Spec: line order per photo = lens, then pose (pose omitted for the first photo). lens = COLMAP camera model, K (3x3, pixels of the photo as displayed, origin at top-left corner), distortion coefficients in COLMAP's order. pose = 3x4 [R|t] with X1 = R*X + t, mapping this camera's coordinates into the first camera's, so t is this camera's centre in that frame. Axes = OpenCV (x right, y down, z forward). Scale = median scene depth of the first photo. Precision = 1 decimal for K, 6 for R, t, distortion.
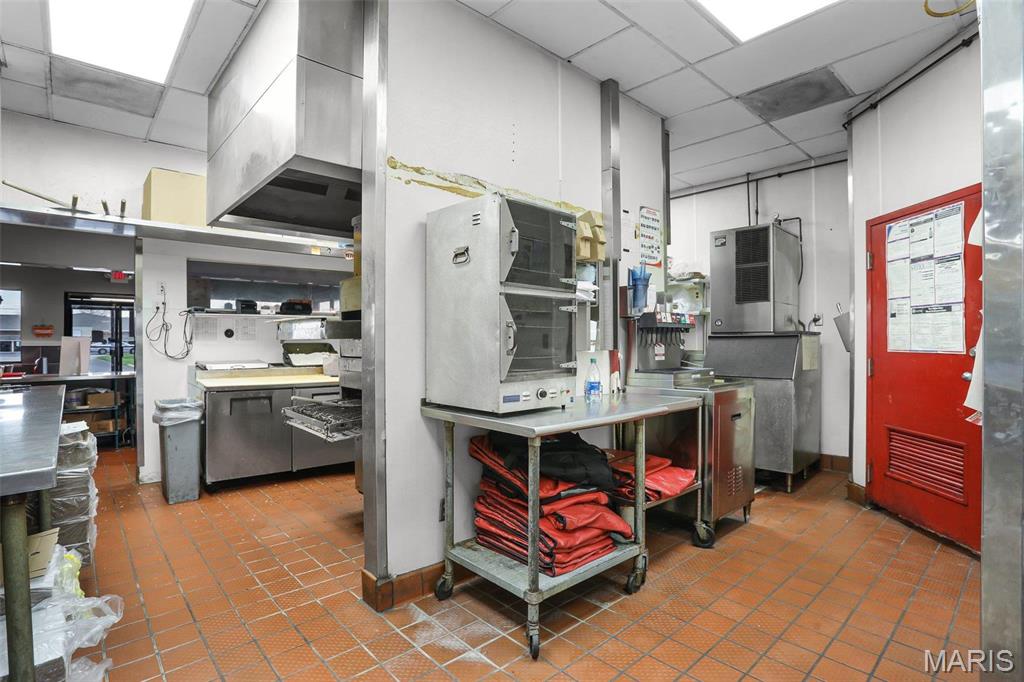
lens RADIAL K [[520.4, 0, 511.1], [0, 520.4, 343.0], [0, 0, 1]] dist [-0.029976, 0.017142]
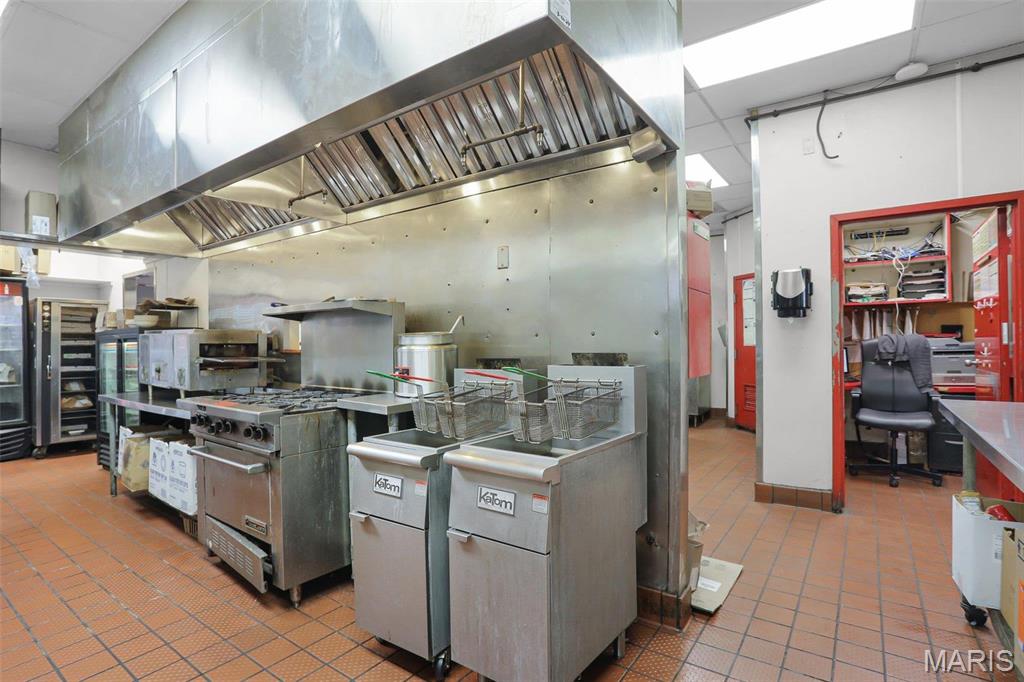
lens RADIAL K [[520.4, 0, 511.2], [0, 520.4, 340.4], [0, 0, 1]] dist [-0.029976, 0.017142]
pose [[0.981642, -0.007154, 0.190597, -0.471337], [0.008140, 0.999957, -0.004393, -0.000080], [-0.190557, 0.005864, 0.981659, -0.703265]]
